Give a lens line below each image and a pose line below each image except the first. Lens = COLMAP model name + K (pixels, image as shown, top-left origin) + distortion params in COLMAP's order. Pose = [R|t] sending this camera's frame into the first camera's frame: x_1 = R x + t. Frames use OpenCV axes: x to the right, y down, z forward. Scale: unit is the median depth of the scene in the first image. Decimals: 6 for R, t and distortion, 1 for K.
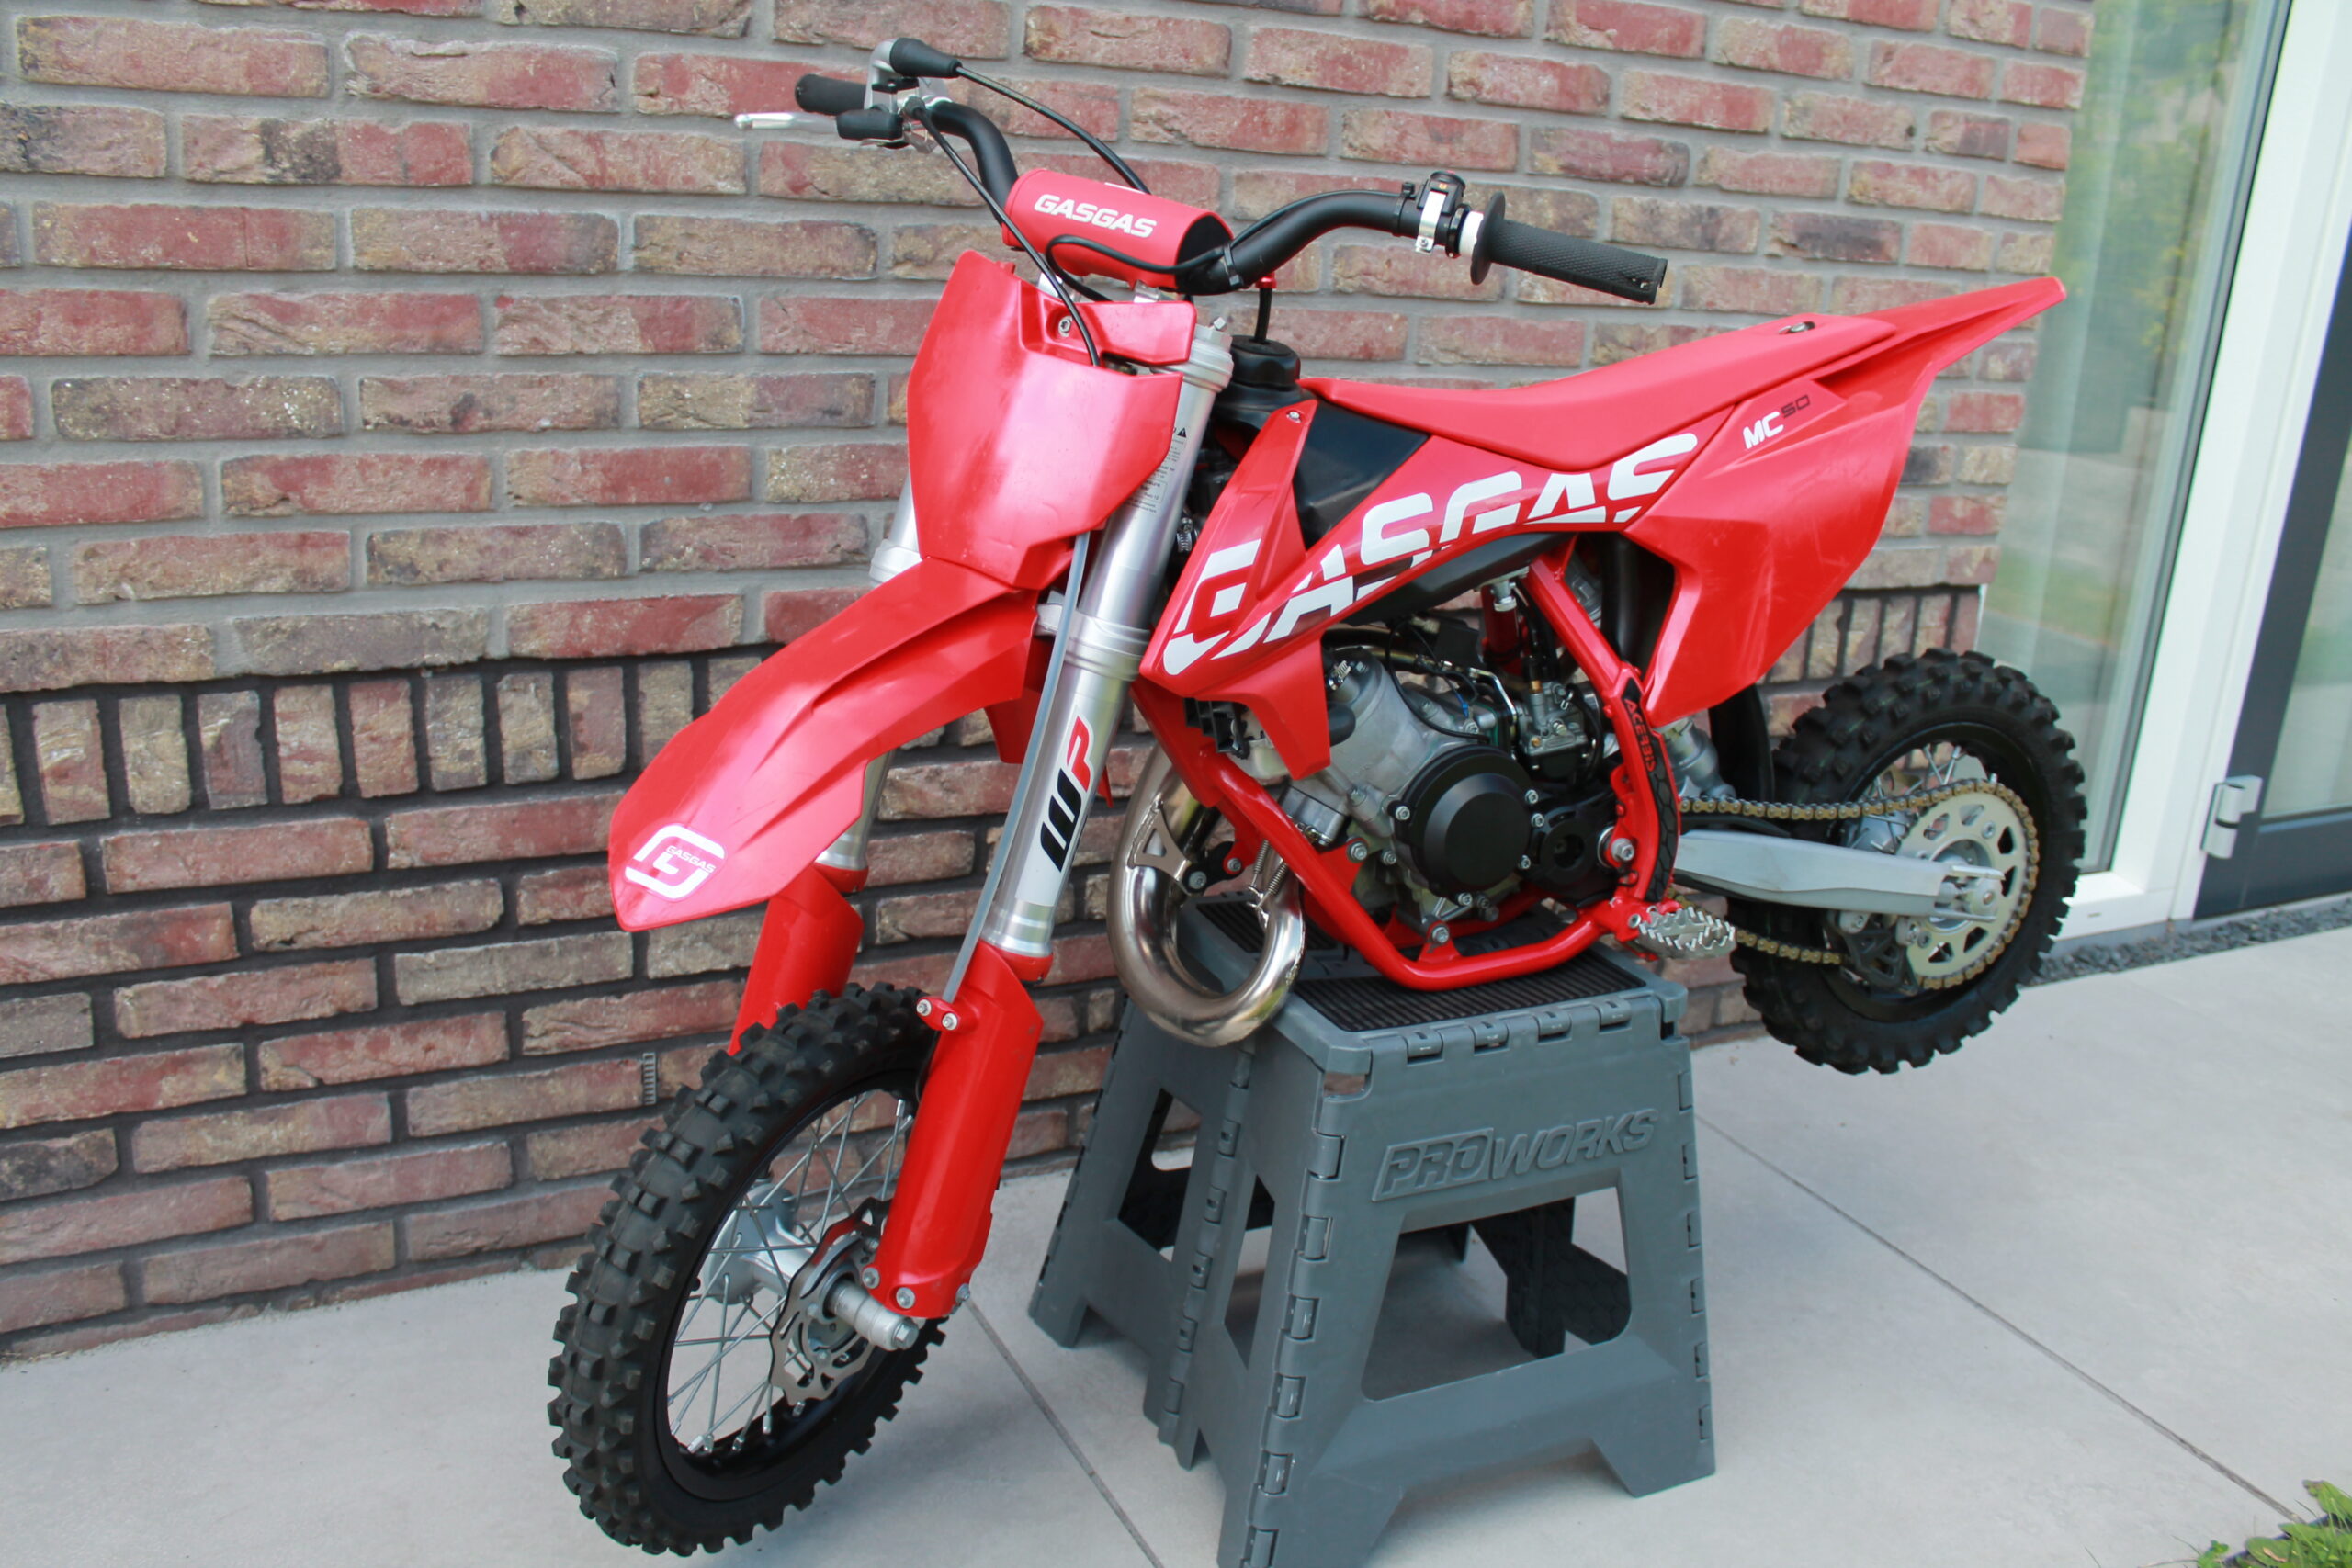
lens RADIAL K [[1940.5, 0, 1169.6], [0, 1940.5, 761.0], [0, 0, 1]] dist [-0.166239, 0.140060]
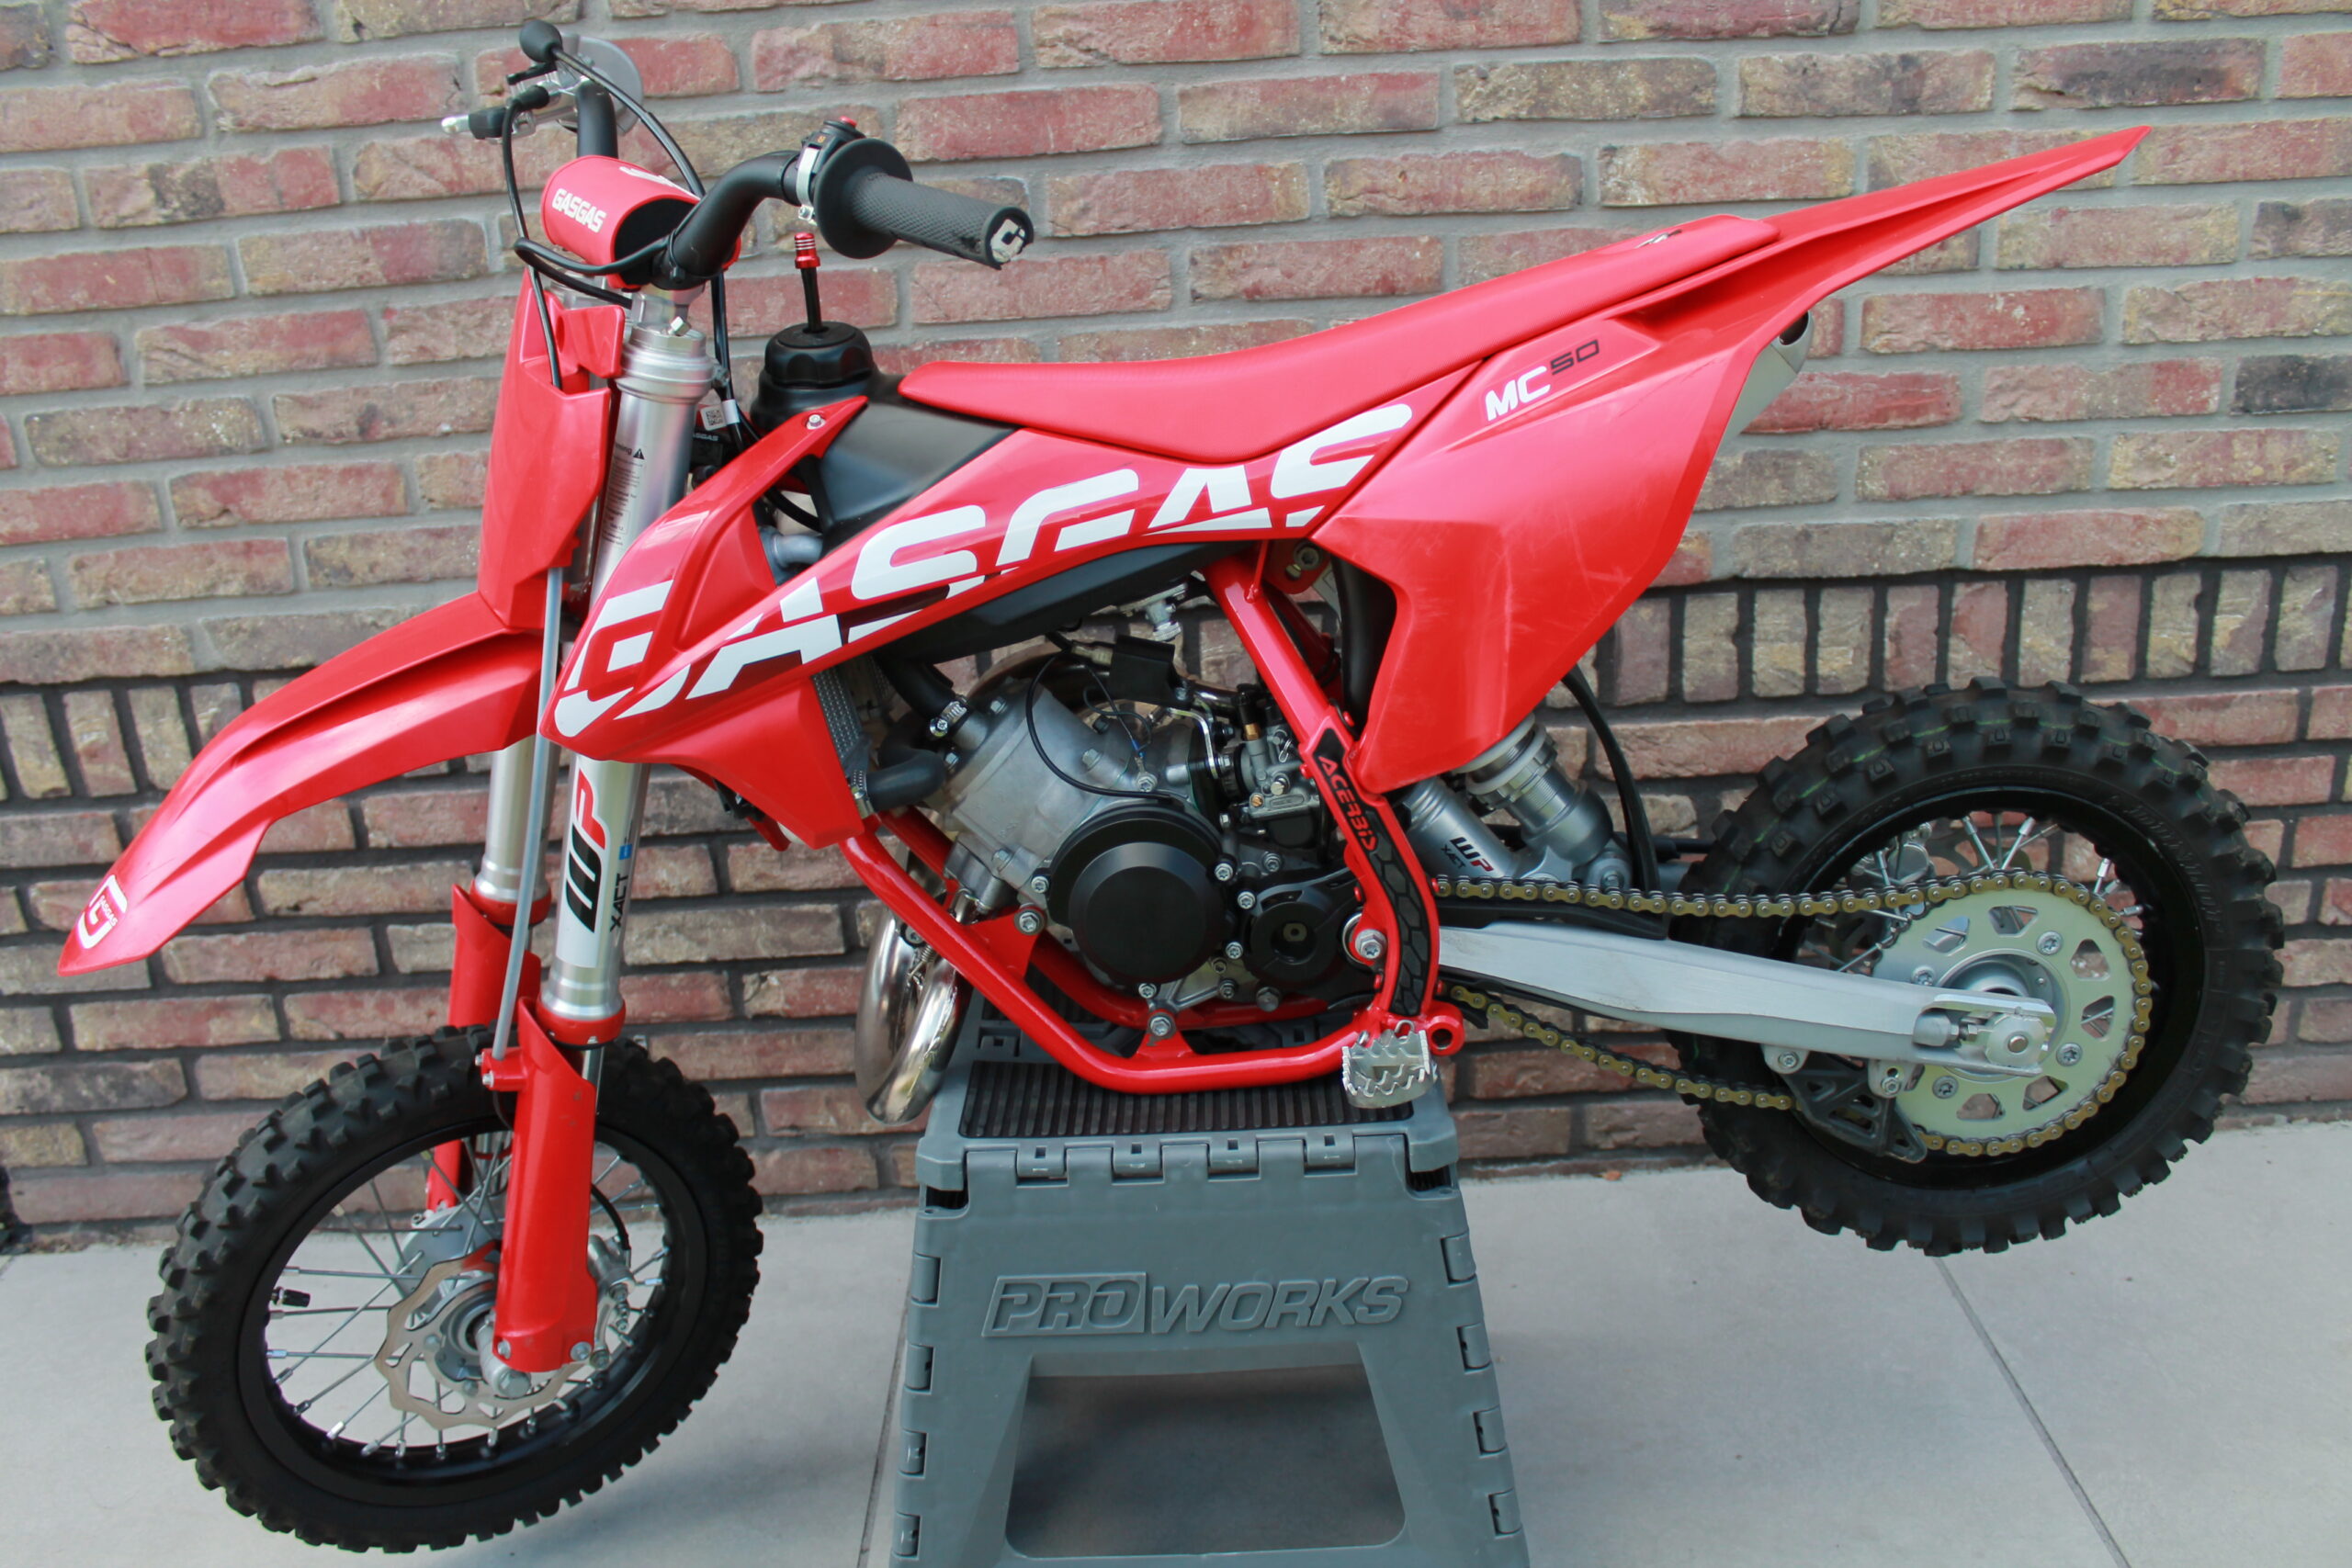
lens RADIAL K [[1940.5, 0, 1173.0], [0, 1940.5, 766.7], [0, 0, 1]] dist [-0.166239, 0.140060]
pose [[0.891078, 0.049592, -0.451133, 0.494012], [-0.022378, 0.997604, 0.065461, -0.071906], [0.453299, -0.048236, 0.890053, 0.264896]]
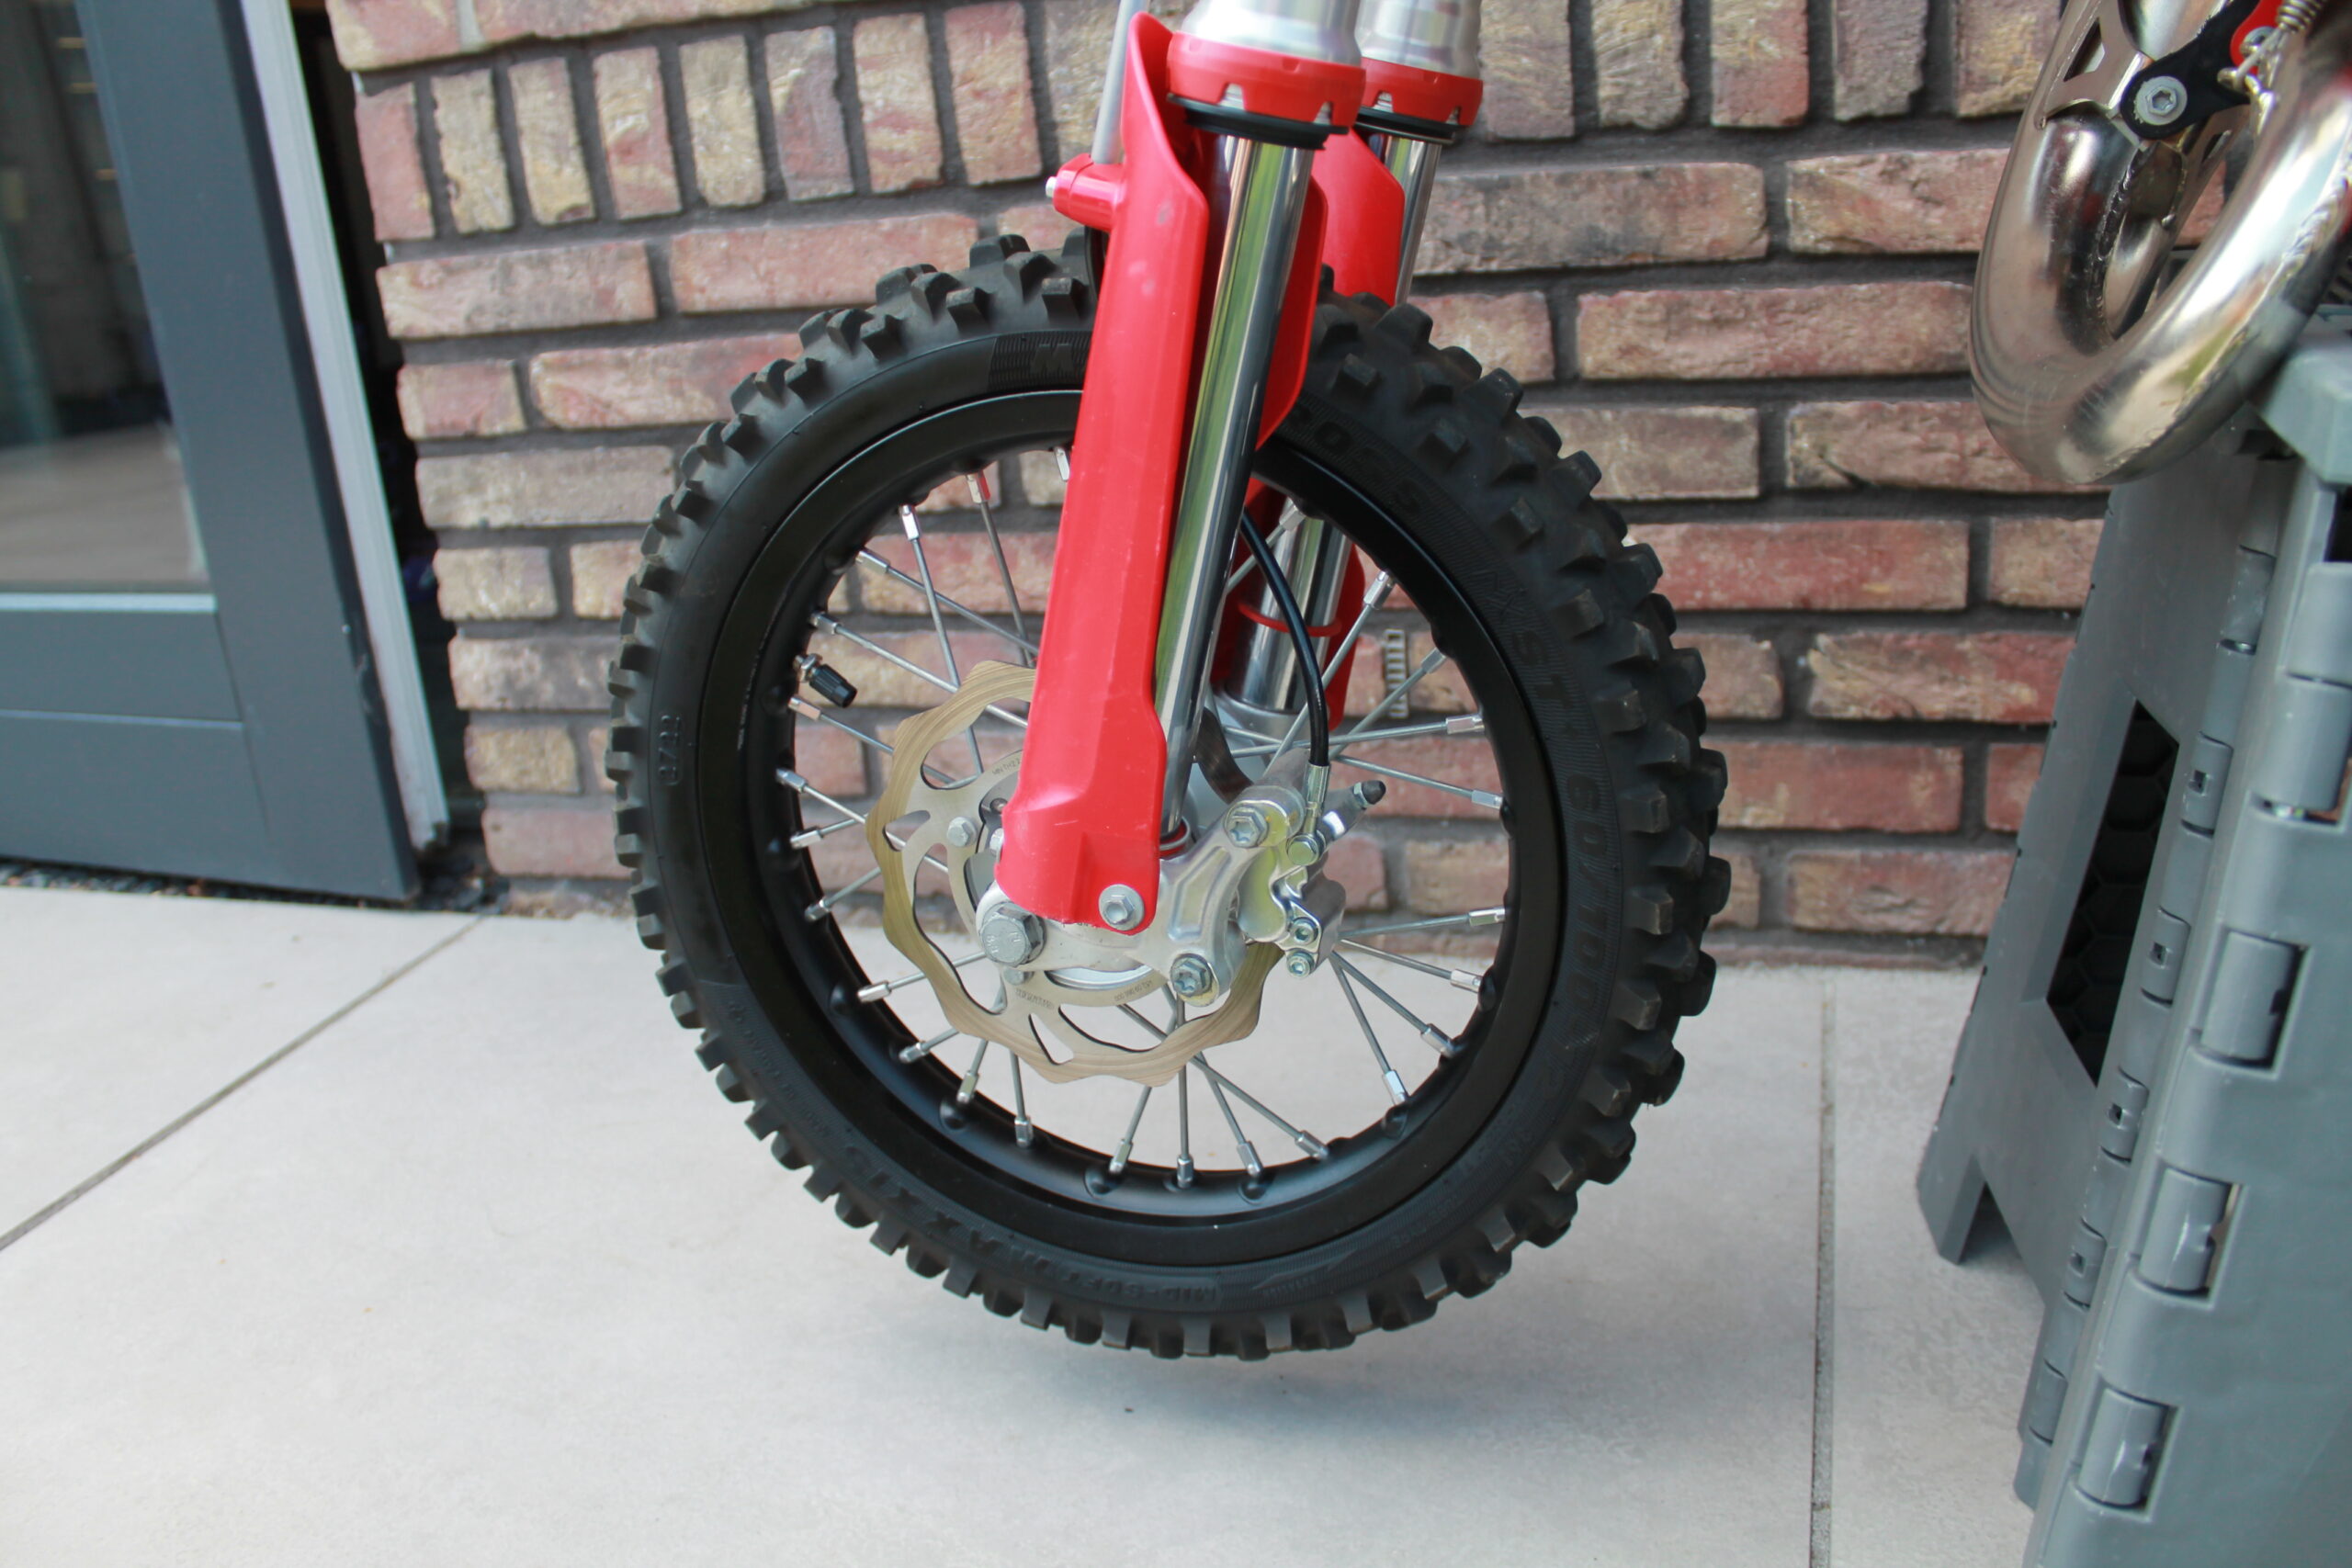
lens RADIAL K [[1940.5, 0, 1183.5], [0, 1940.5, 765.3], [0, 0, 1]] dist [-0.166239, 0.140060]
pose [[0.706333, 0.107748, -0.699631, 0.145571], [-0.080982, 0.994159, 0.071349, 0.179611], [0.703232, 0.006262, 0.710933, 0.573760]]
